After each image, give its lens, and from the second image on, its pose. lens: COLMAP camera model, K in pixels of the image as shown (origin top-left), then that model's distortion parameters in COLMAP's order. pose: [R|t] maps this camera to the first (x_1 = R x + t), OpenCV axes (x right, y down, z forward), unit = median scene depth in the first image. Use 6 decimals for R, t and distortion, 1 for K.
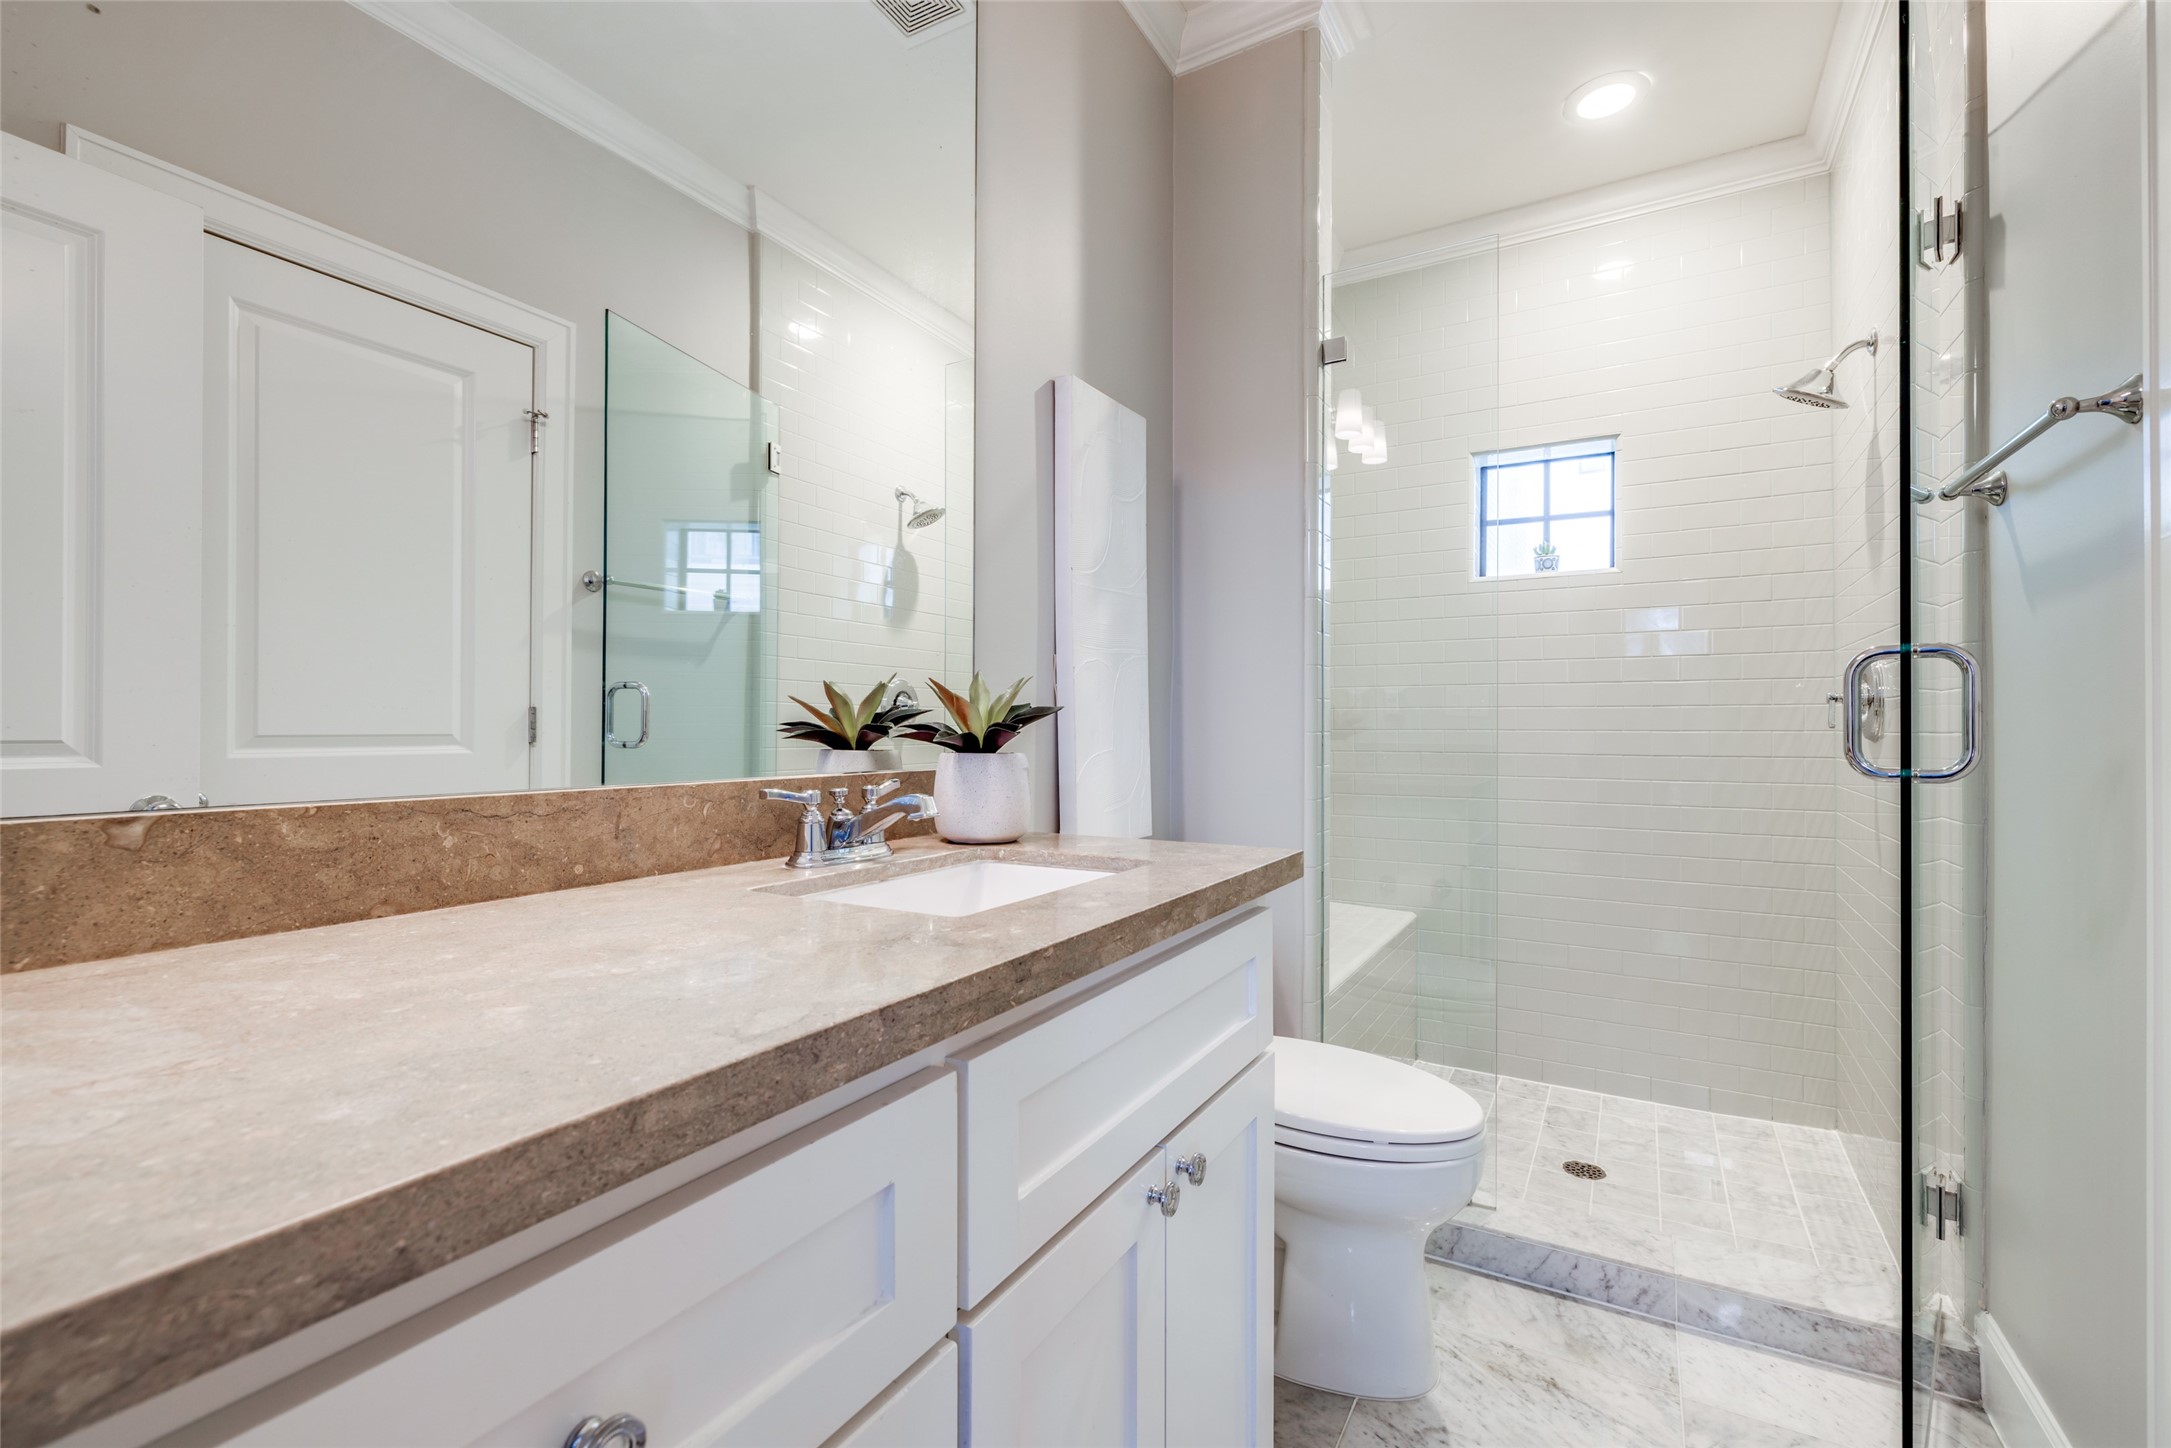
lens RADIAL K [[923.7, 0, 1085.5], [0, 923.7, 724.0], [0, 0, 1]] dist [0.000690, 0.000098]
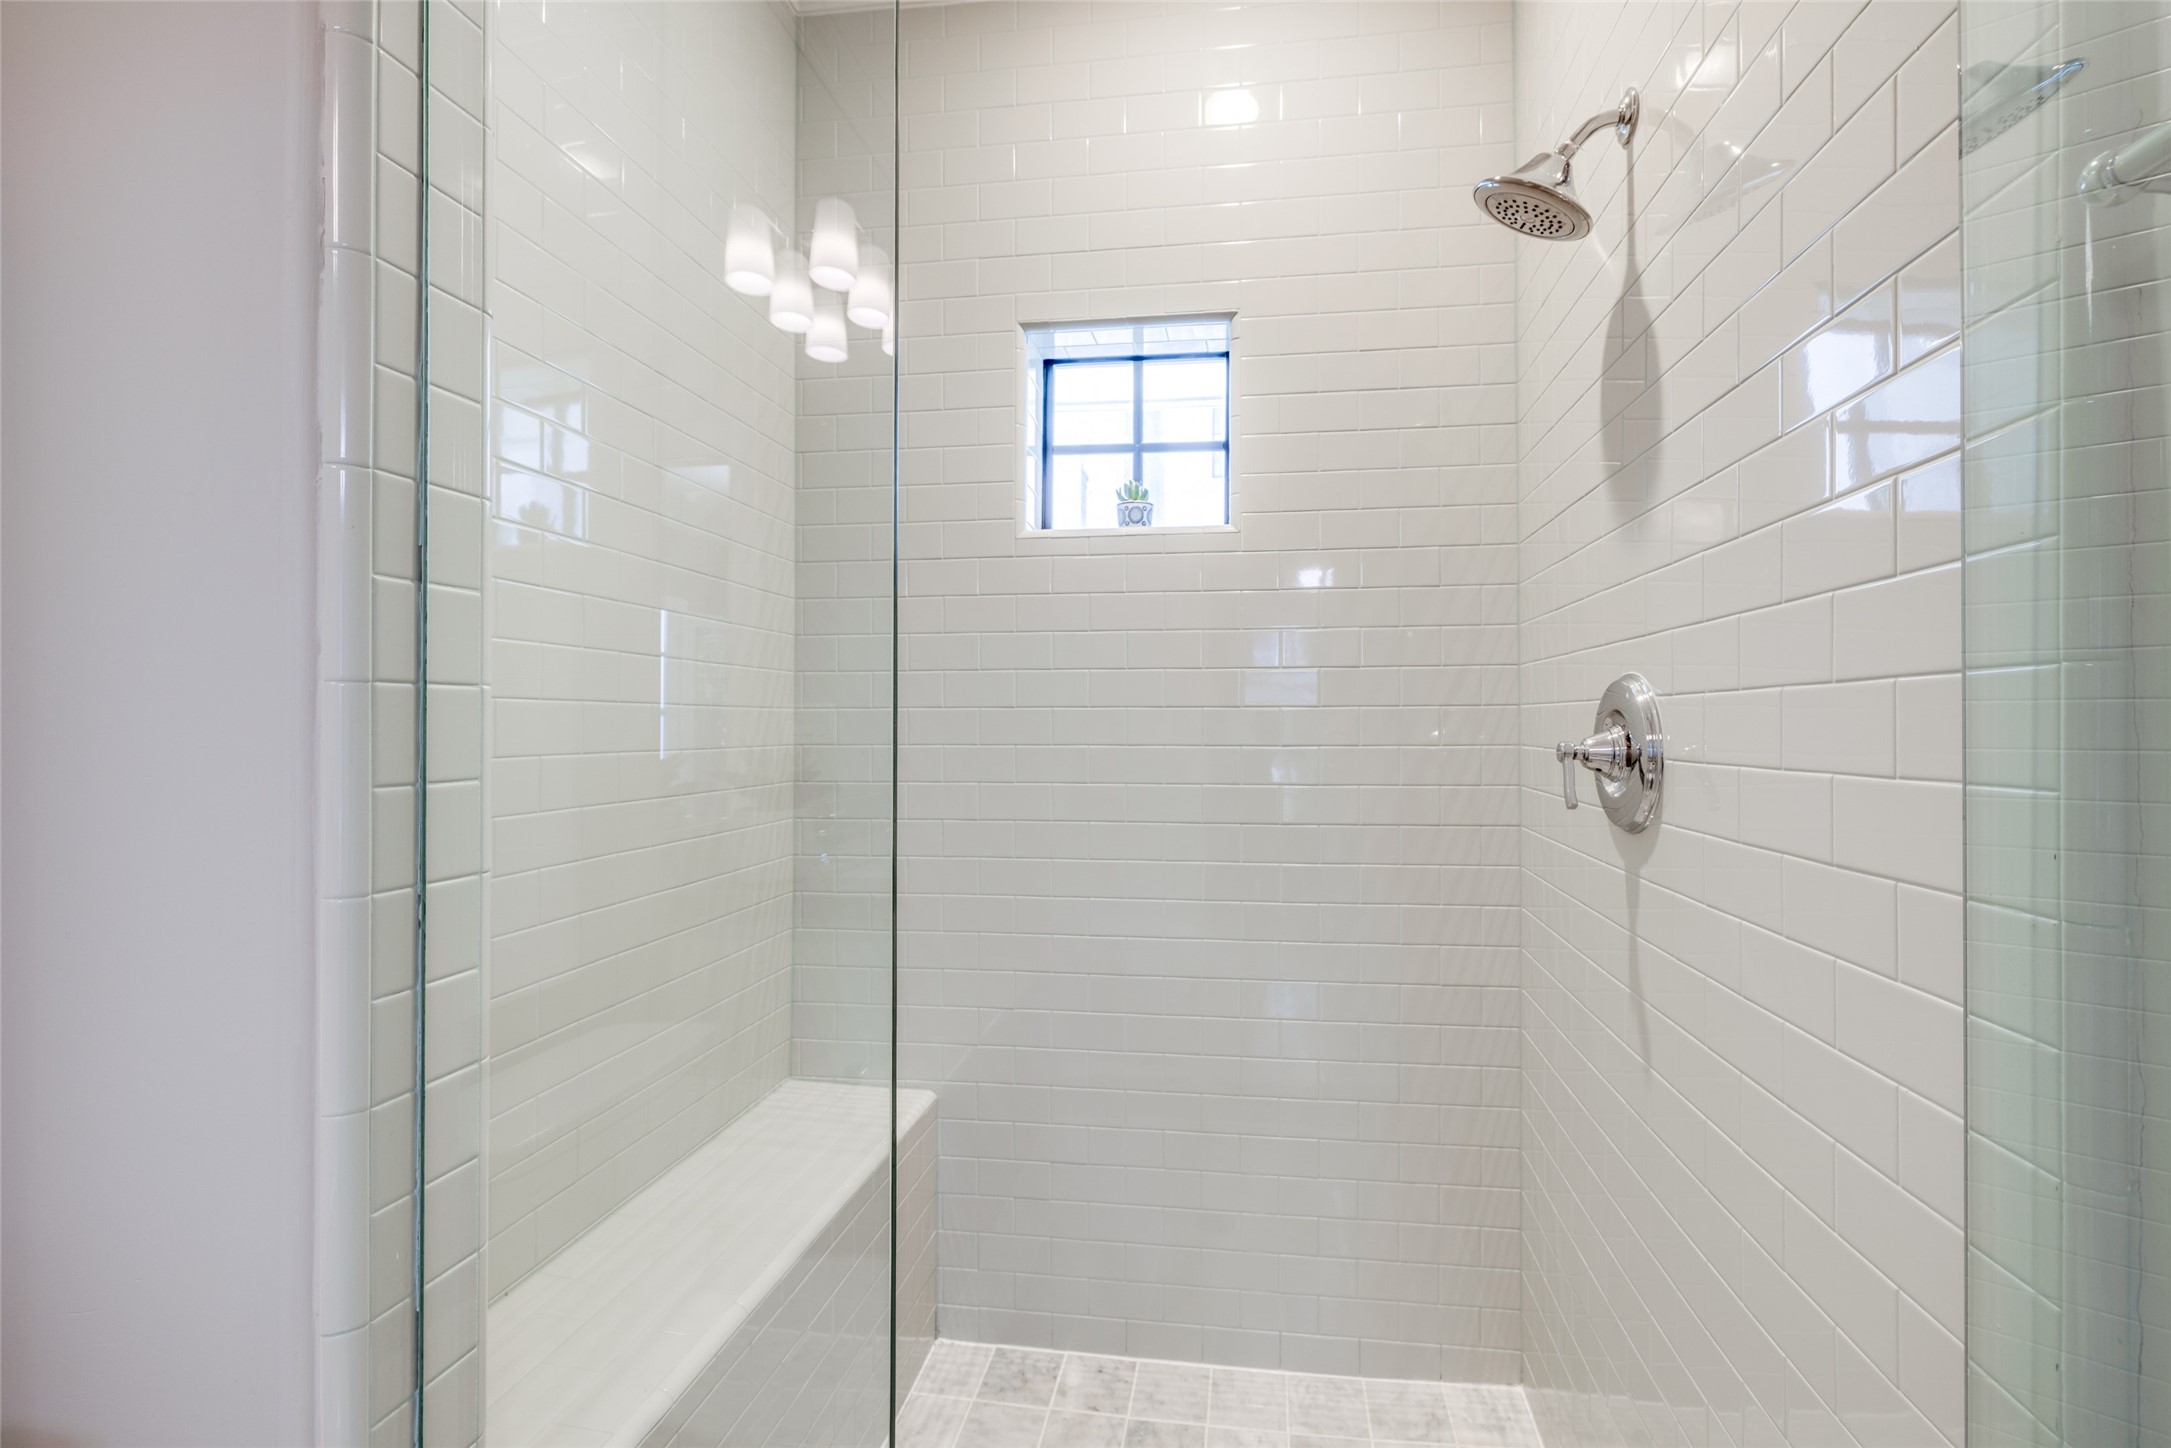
lens RADIAL K [[930.4, 0, 1104.9], [0, 930.4, 708.8], [0, 0, 1]] dist [-0.000979, -0.000357]
pose [[0.931751, 0.007346, 0.363023, 0.251893], [-0.001604, 0.999869, -0.016116, -0.031728], [-0.363093, 0.014433, 0.931641, 0.421019]]
